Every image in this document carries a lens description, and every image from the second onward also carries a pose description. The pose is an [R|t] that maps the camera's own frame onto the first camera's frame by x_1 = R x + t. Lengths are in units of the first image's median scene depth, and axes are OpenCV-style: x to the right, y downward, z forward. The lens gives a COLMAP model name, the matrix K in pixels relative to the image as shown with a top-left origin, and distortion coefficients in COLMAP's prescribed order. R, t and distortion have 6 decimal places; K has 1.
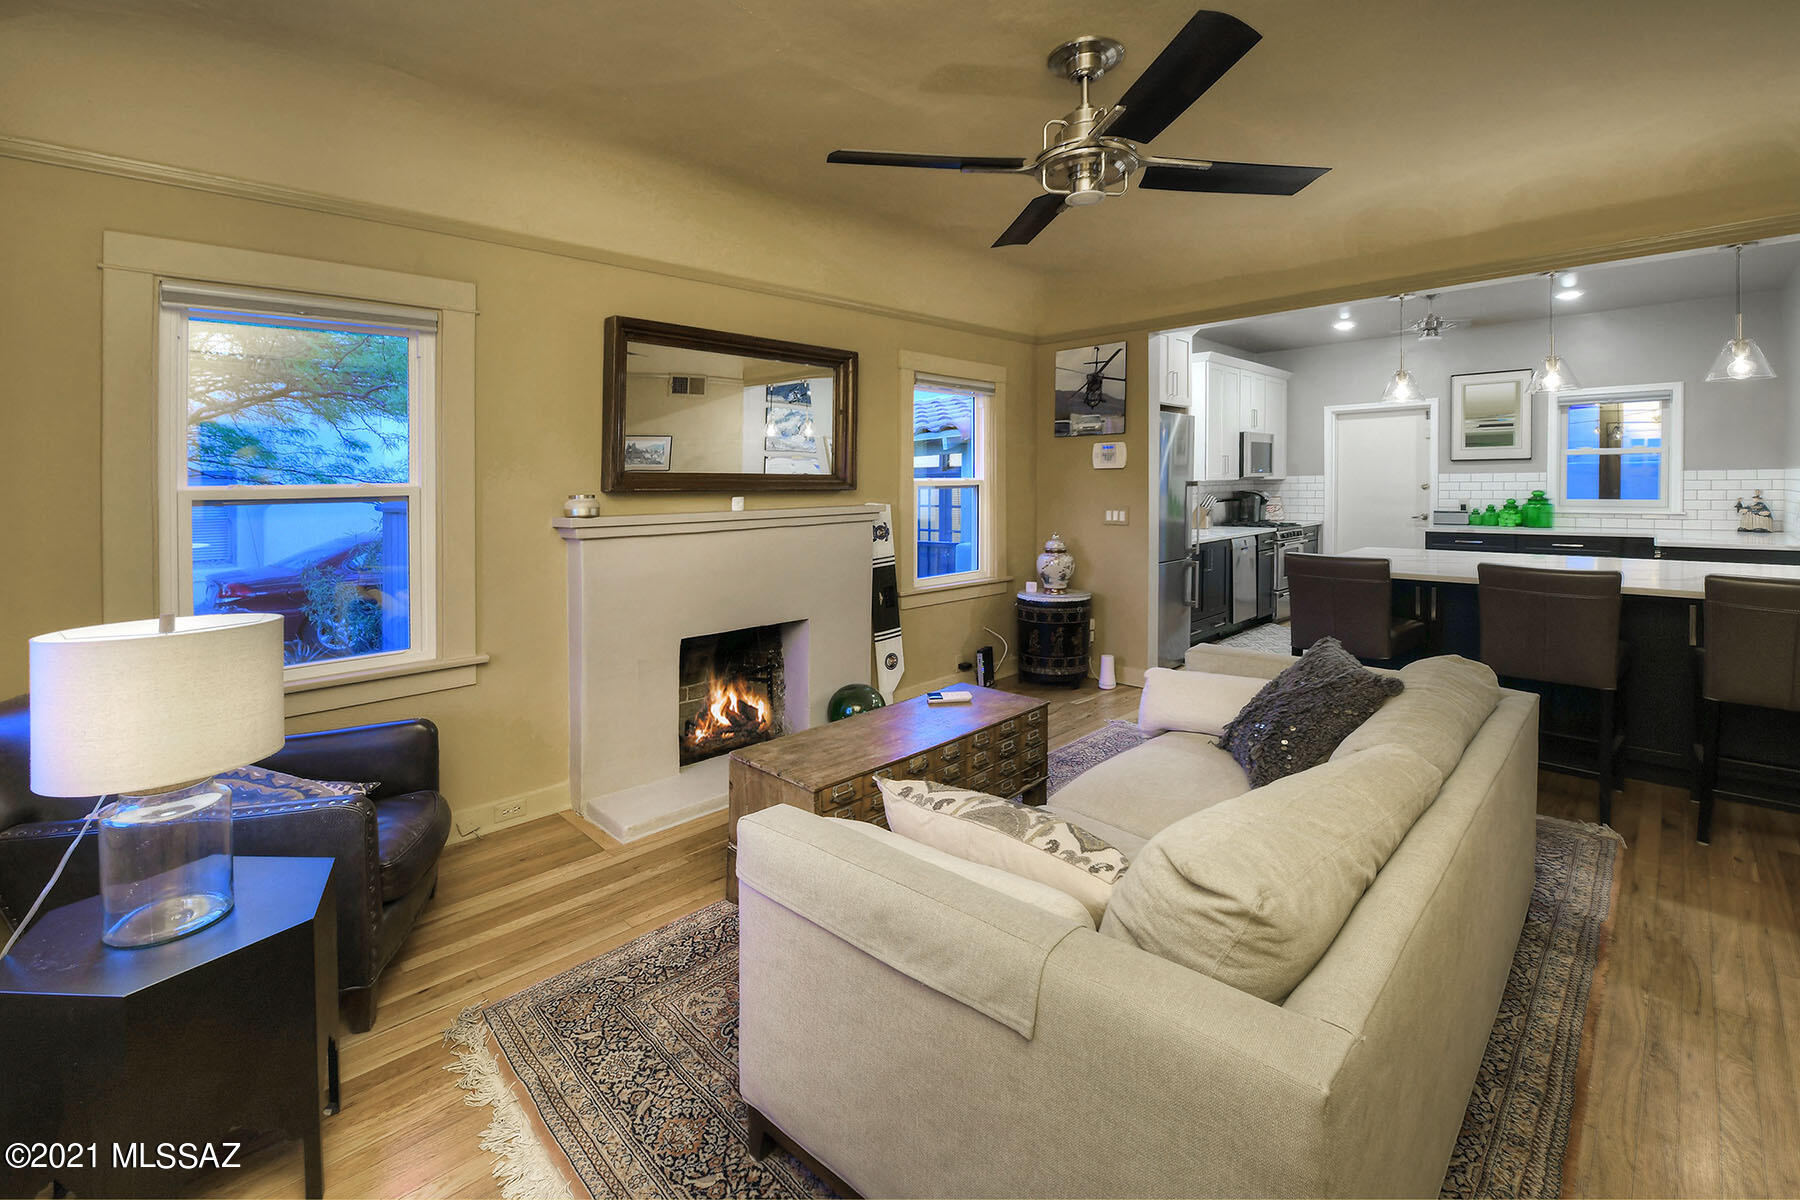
lens RADIAL K [[643.4, 0, 964.0], [0, 643.4, 517.5], [0, 0, 1]] dist [-0.002902, -0.002358]
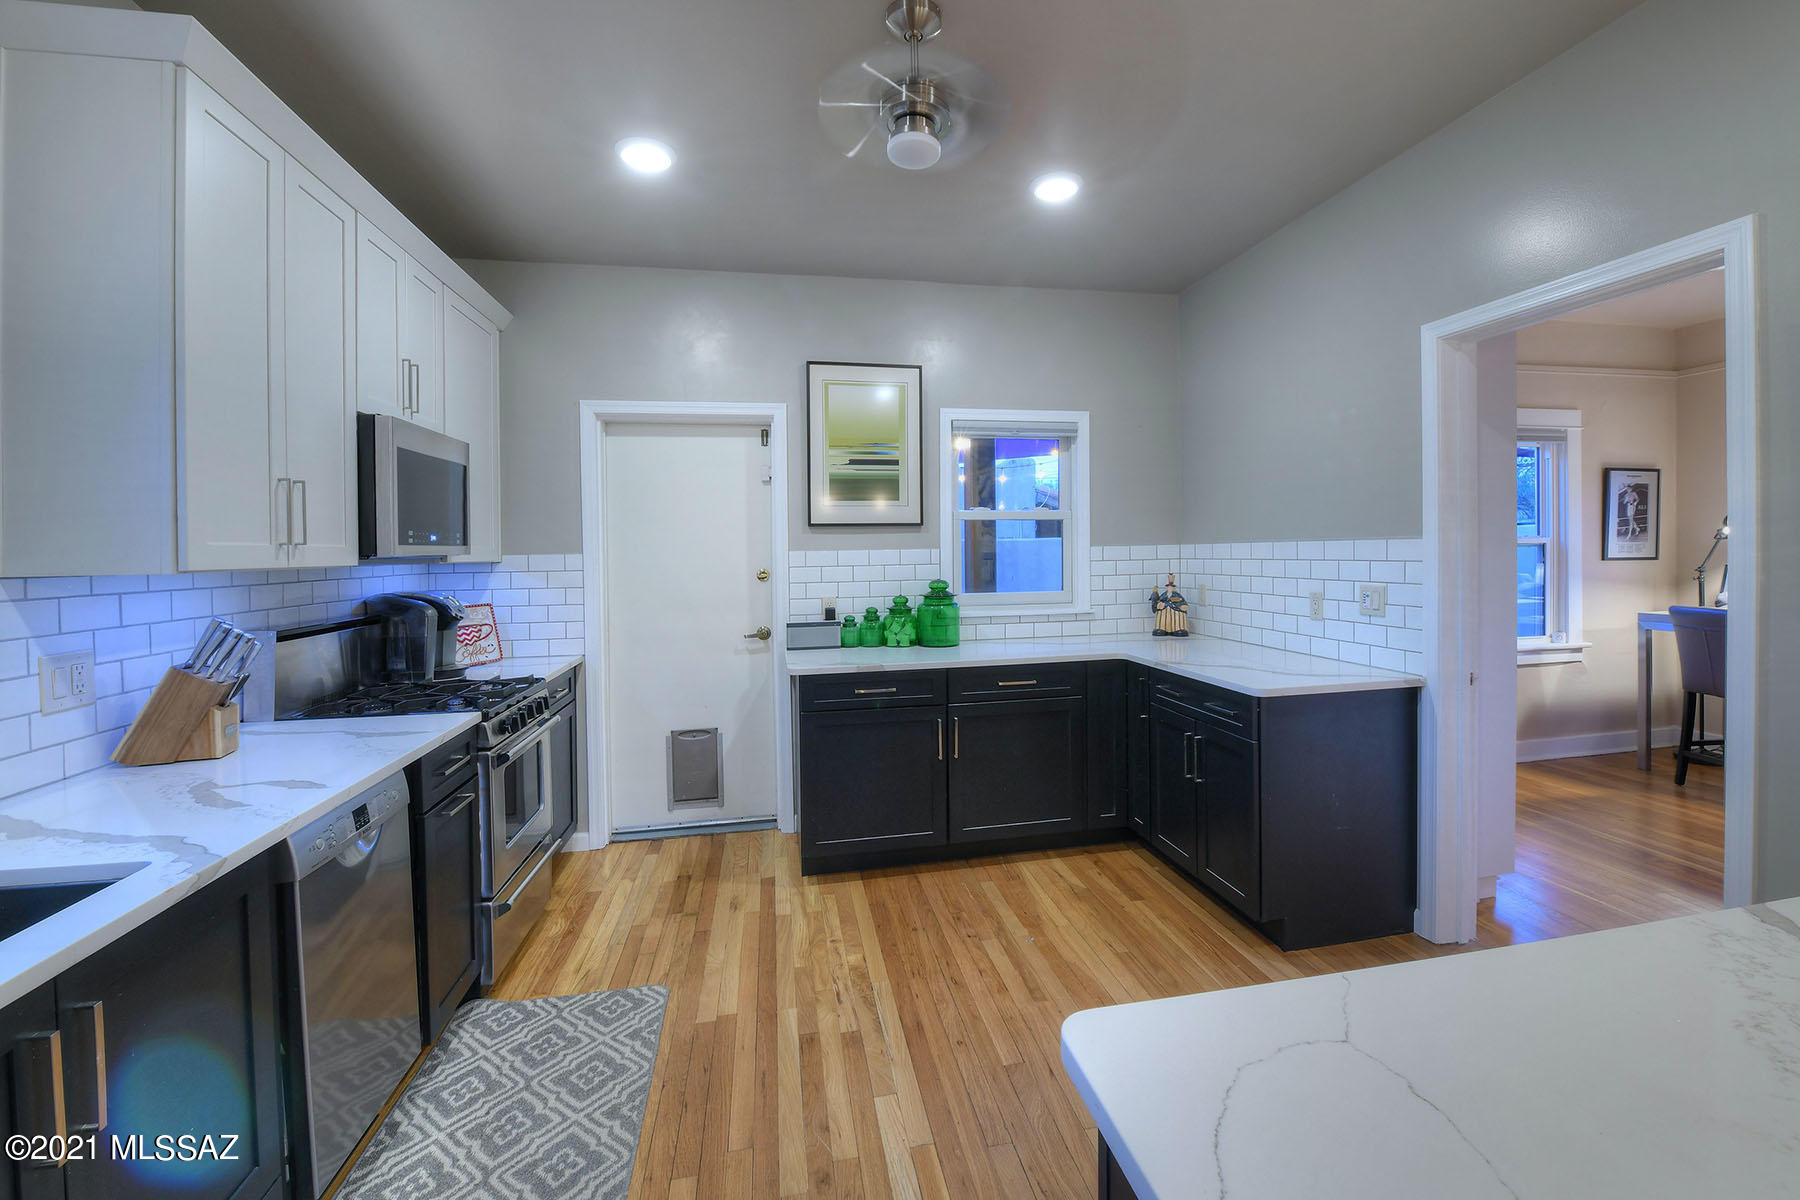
lens RADIAL K [[643.4, 0, 813.4], [0, 643.4, 556.8], [0, 0, 1]] dist [-0.002902, -0.002358]
pose [[0.602805, -0.002138, 0.797885, 0.359115], [0.050534, 0.998091, -0.035504, -0.046414], [-0.796286, 0.061722, 0.601763, 0.714326]]
